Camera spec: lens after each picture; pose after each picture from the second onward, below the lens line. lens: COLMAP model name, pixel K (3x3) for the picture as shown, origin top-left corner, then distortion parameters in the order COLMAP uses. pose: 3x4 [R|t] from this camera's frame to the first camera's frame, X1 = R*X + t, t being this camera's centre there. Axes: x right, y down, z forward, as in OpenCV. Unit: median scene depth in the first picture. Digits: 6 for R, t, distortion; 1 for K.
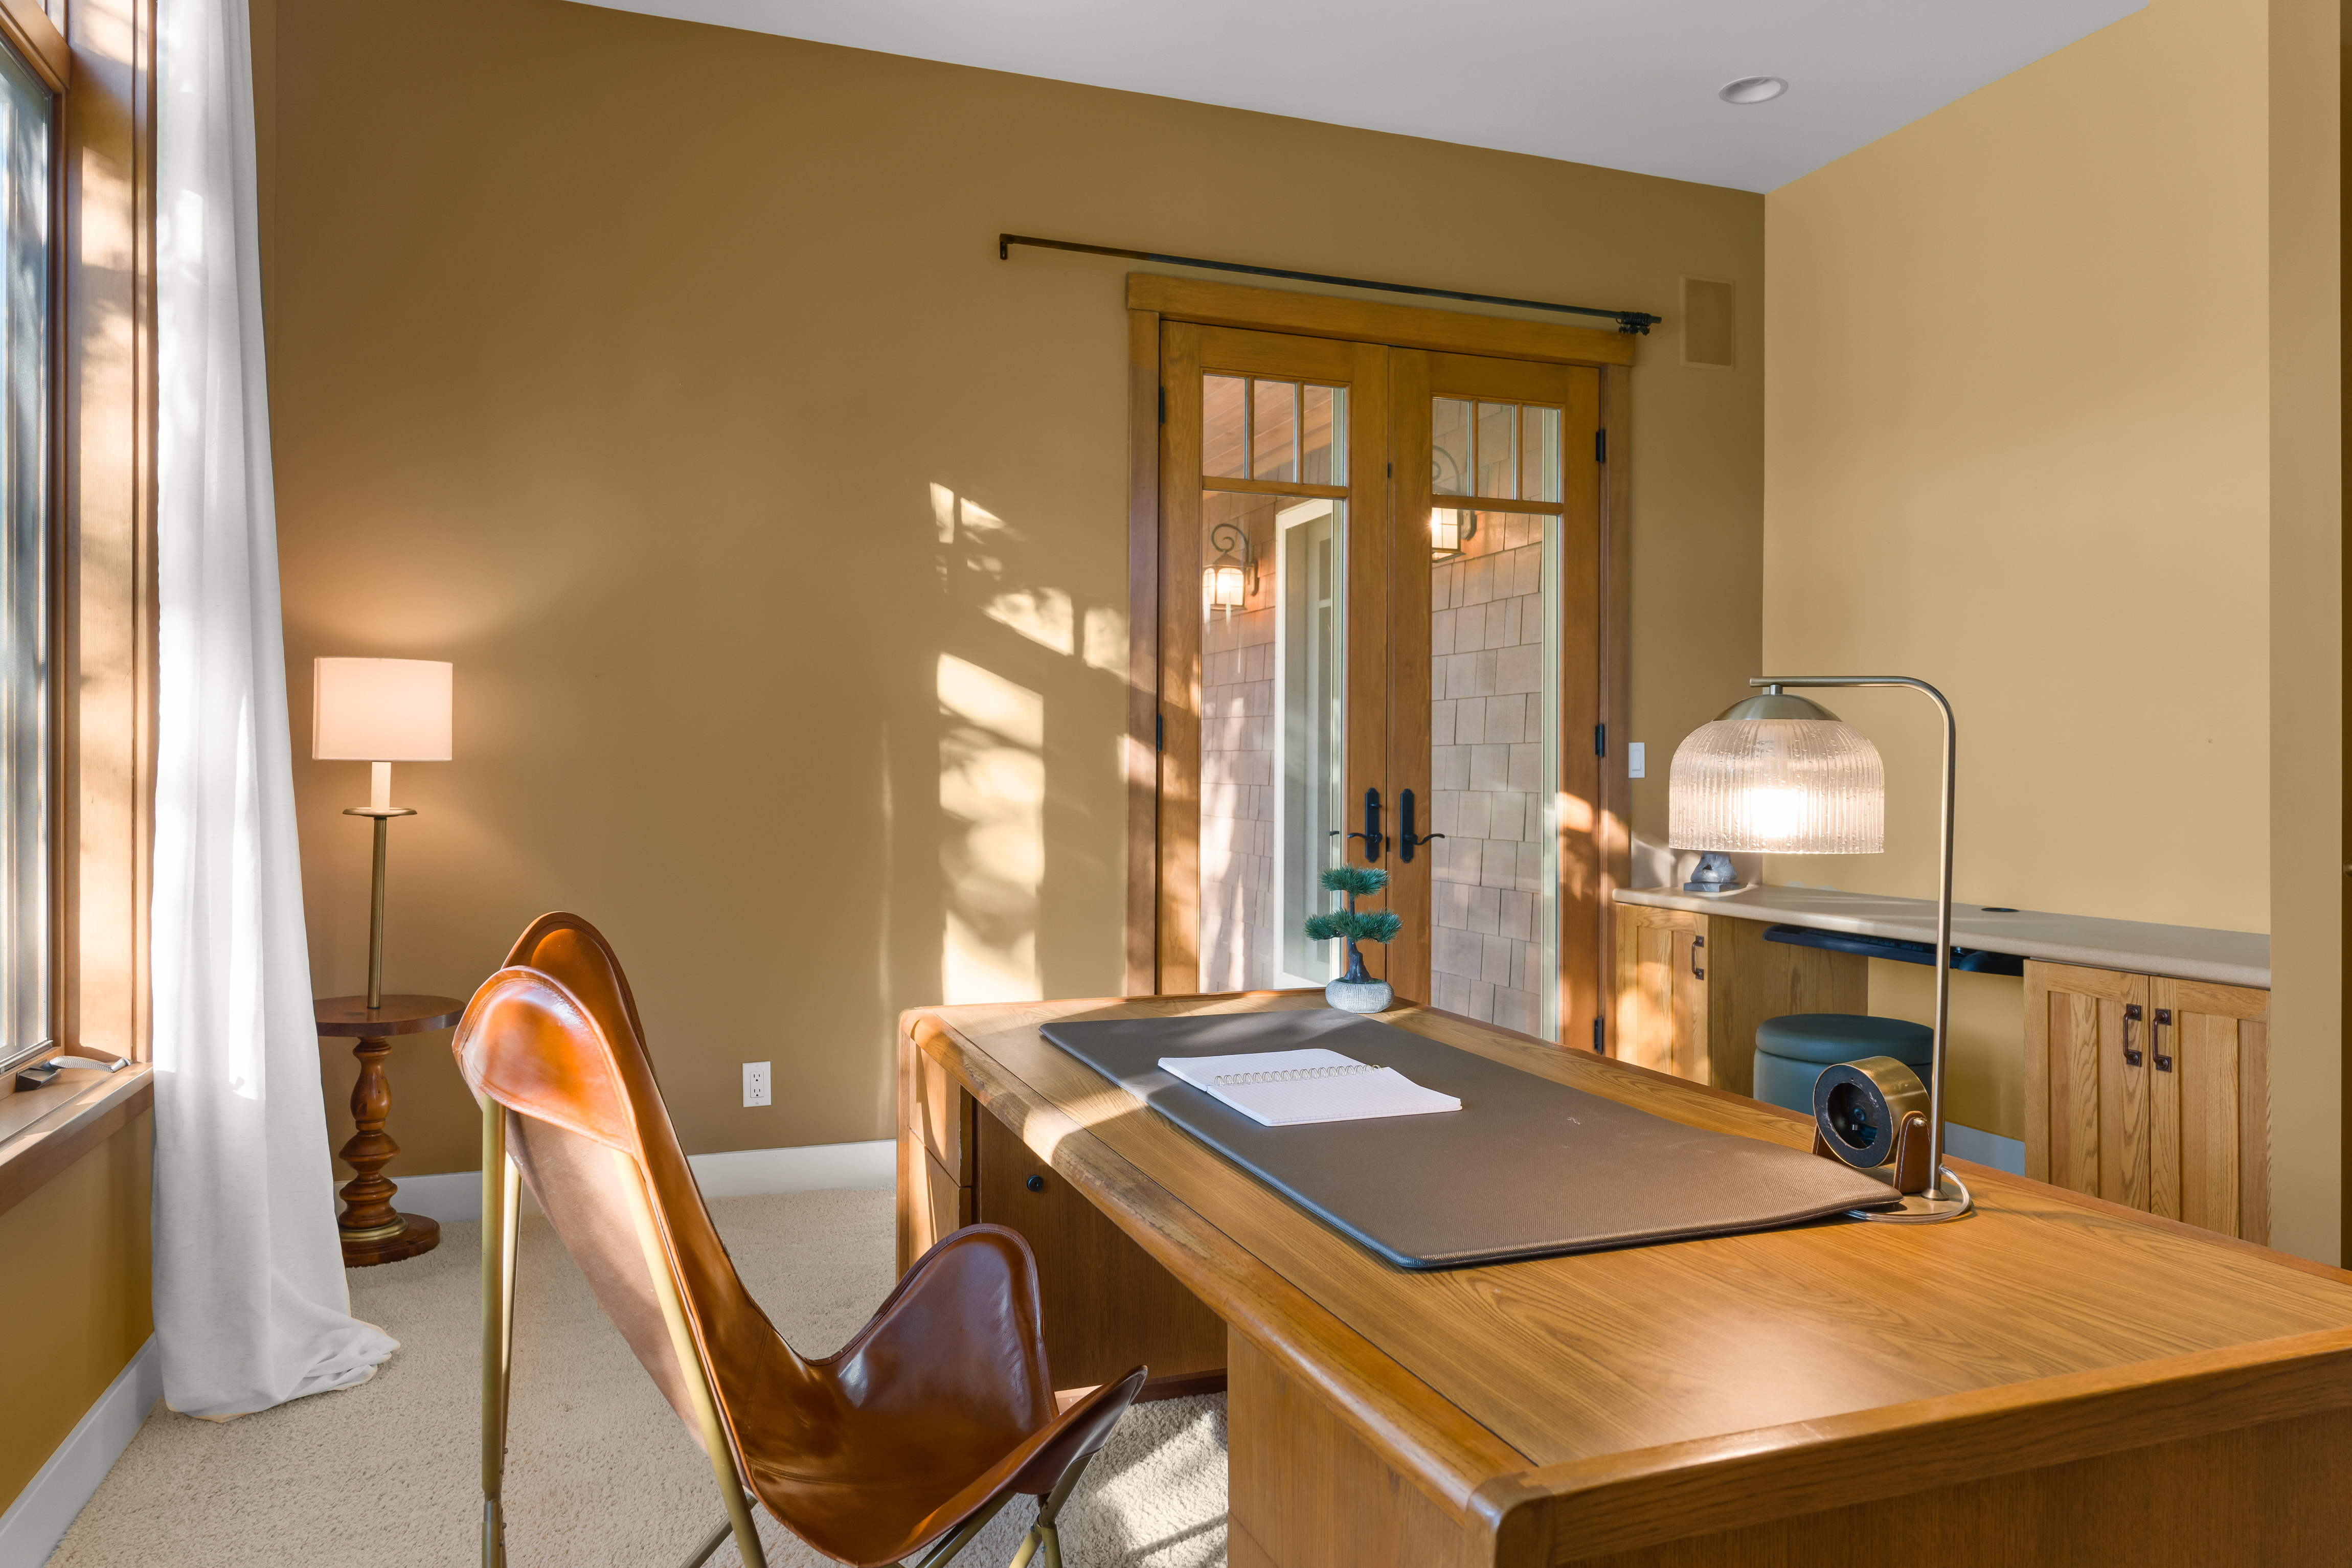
lens RADIAL K [[1586.1, 0, 1160.8], [0, 1586.1, 762.0], [0, 0, 1]] dist [0.006784, 0.000716]
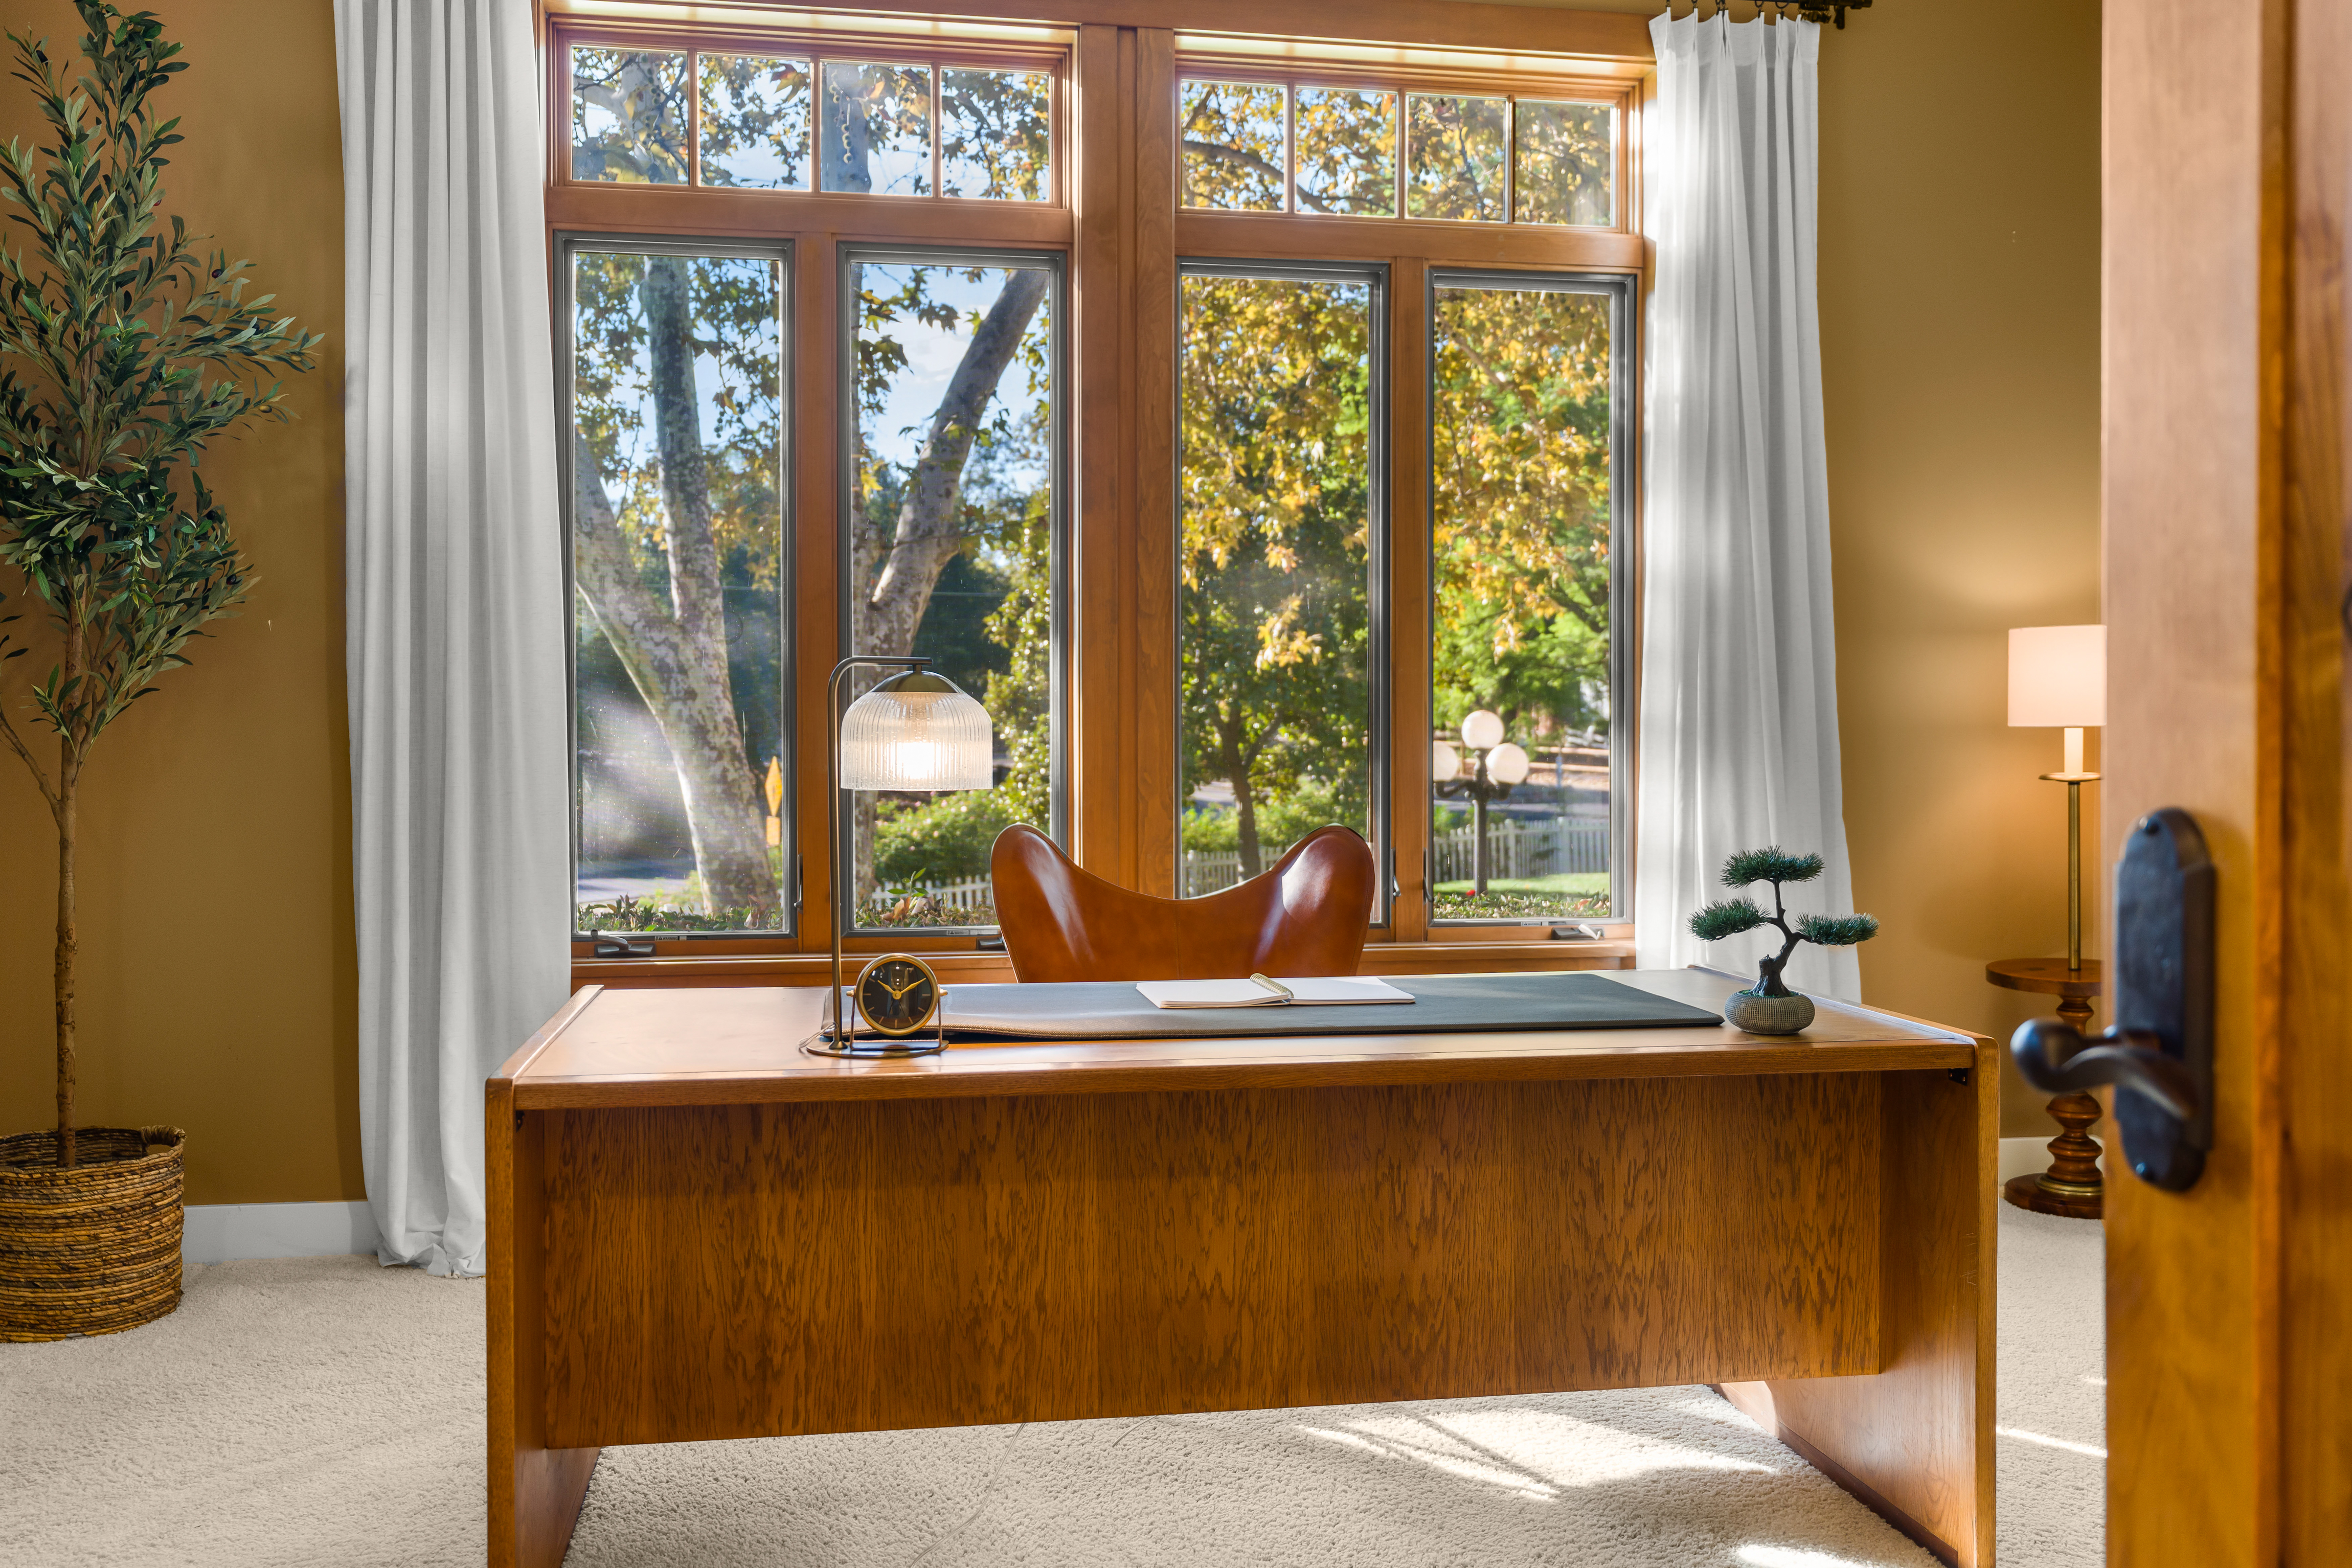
lens RADIAL K [[2019.8, 0, 1167.1], [0, 2019.8, 779.2], [0, 0, 1]] dist [-0.009498, 0.002542]
pose [[-0.191688, 0.012403, -0.981378, 0.668960], [-0.005914, 0.999887, 0.013793, 0.013605], [0.981438, 0.008448, -0.191593, 0.514284]]
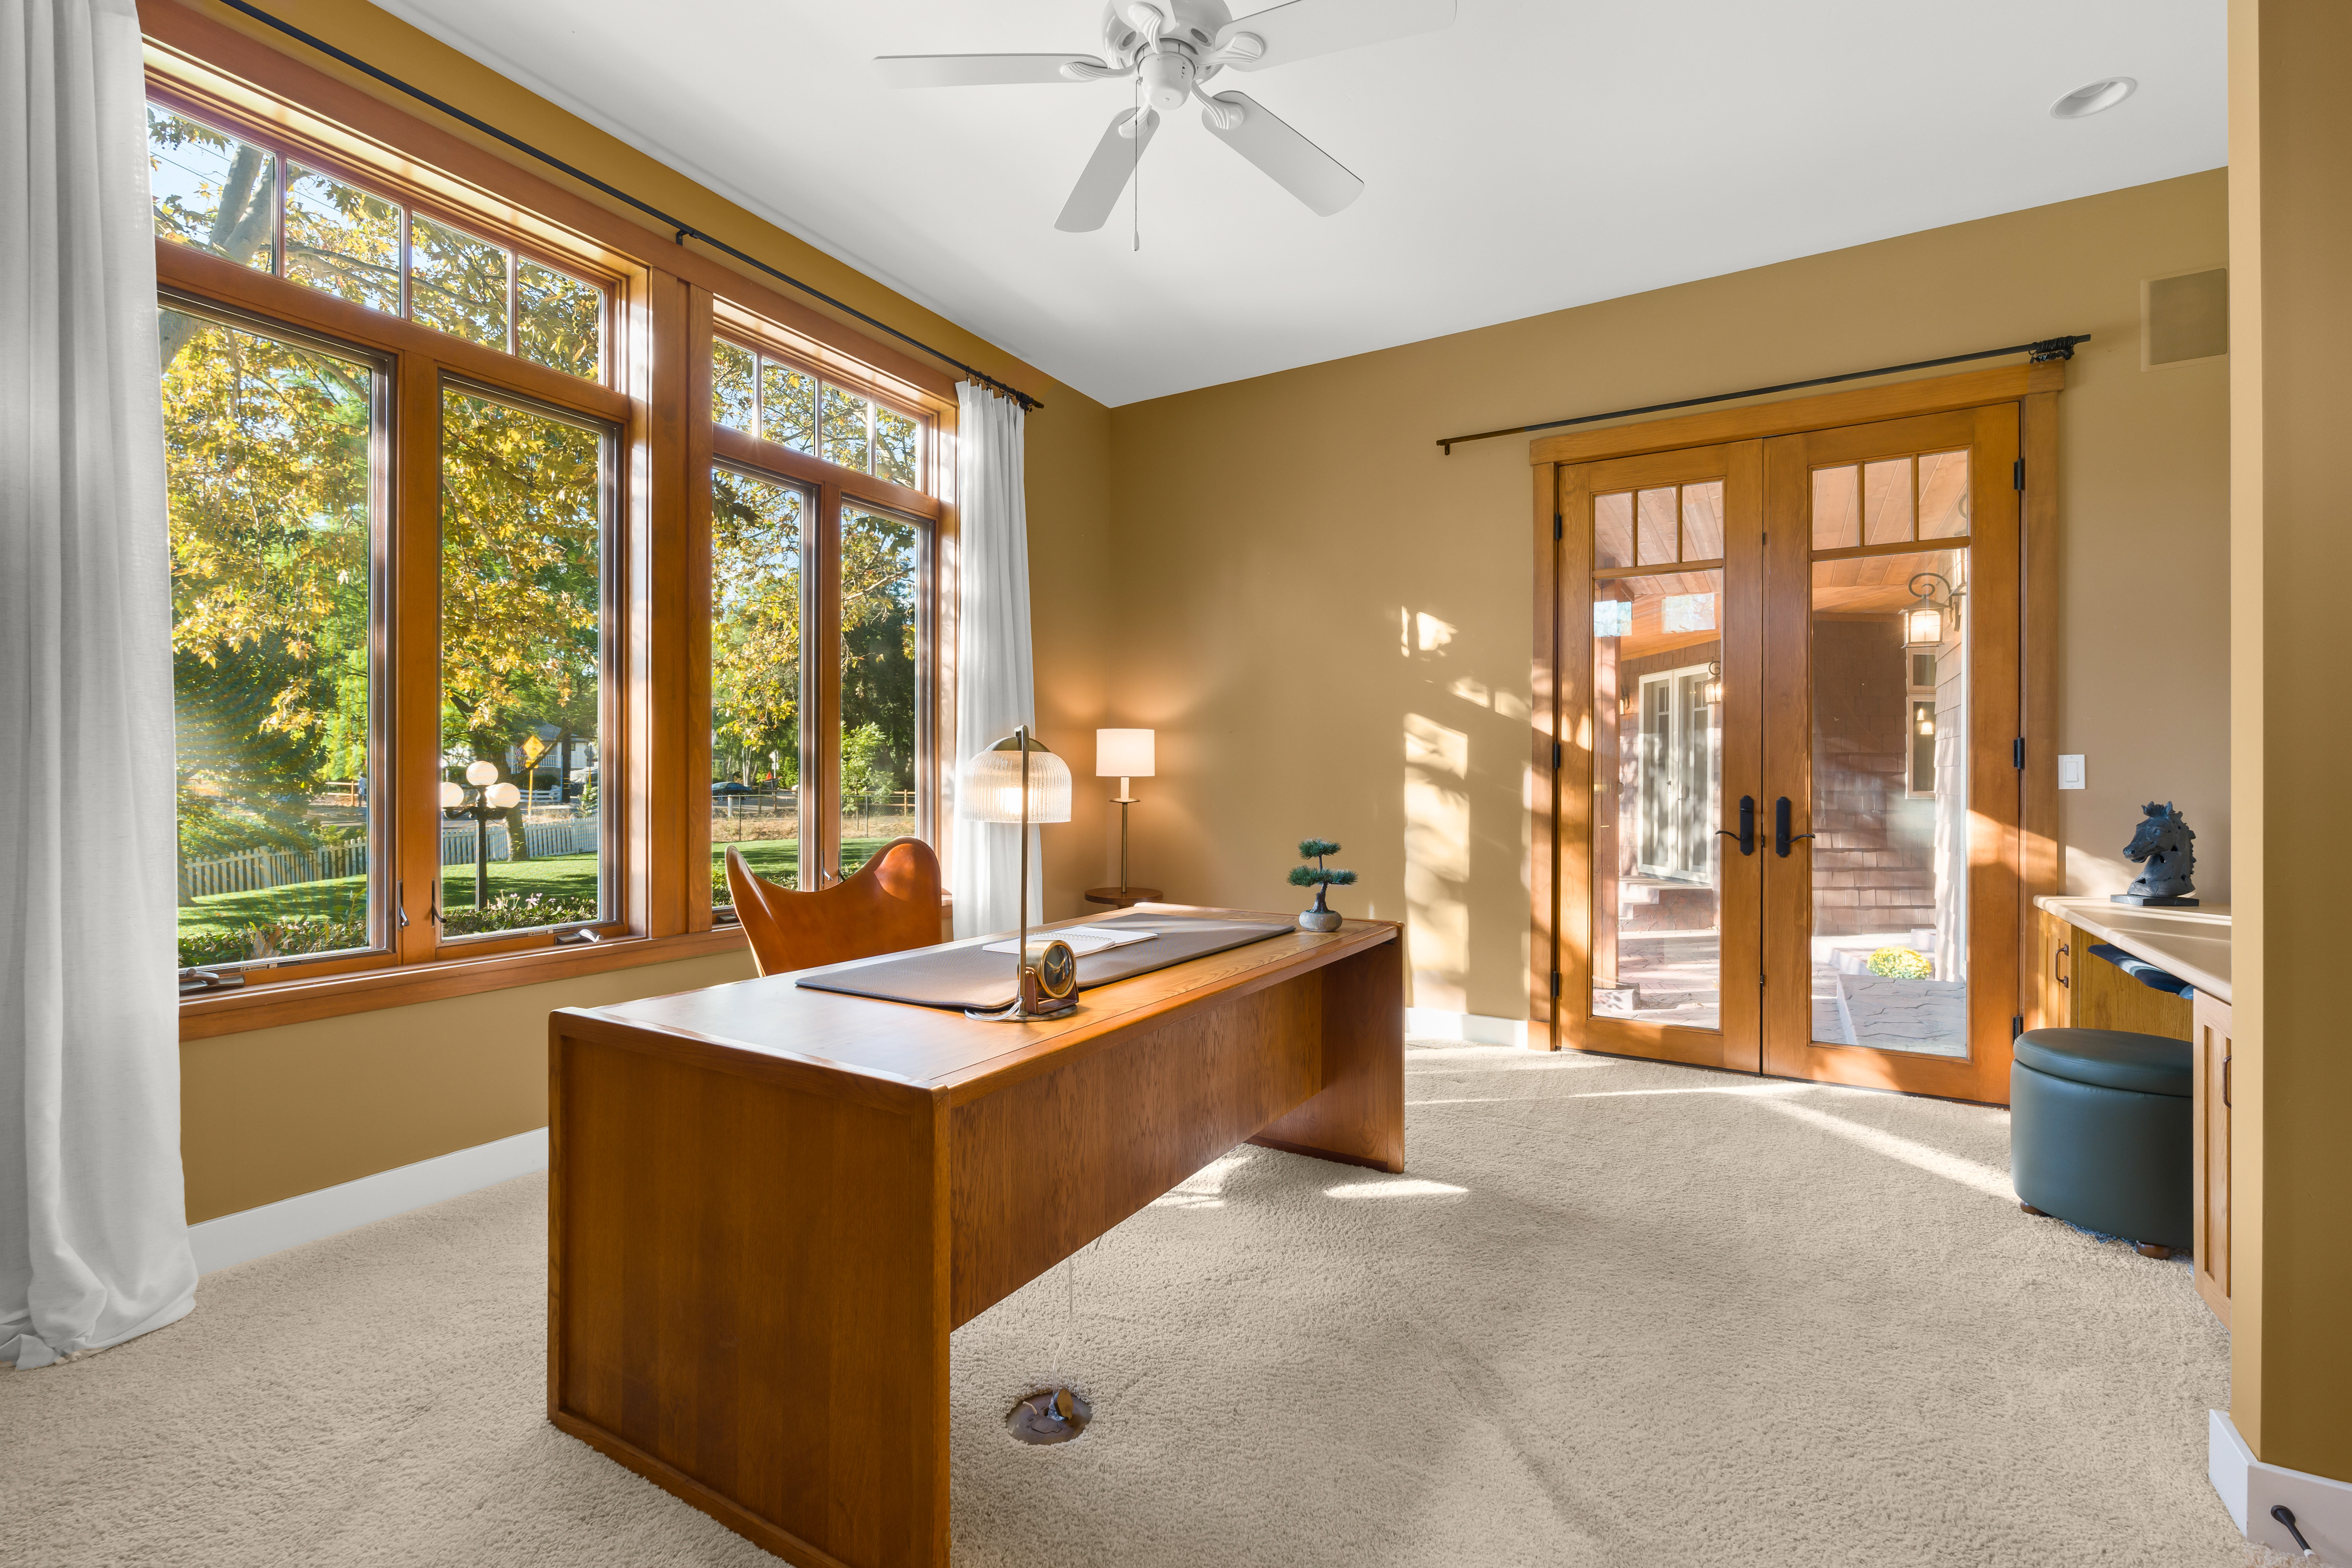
lens RADIAL K [[1040.9, 0, 1188.9], [0, 1040.9, 793.7], [0, 0, 1]] dist [-0.009490, -0.000051]
pose [[0.627890, 0.003799, -0.778293, 0.489699], [-0.001238, 0.999992, 0.003882, 0.011848], [0.778301, -0.001474, 0.627890, 0.144680]]
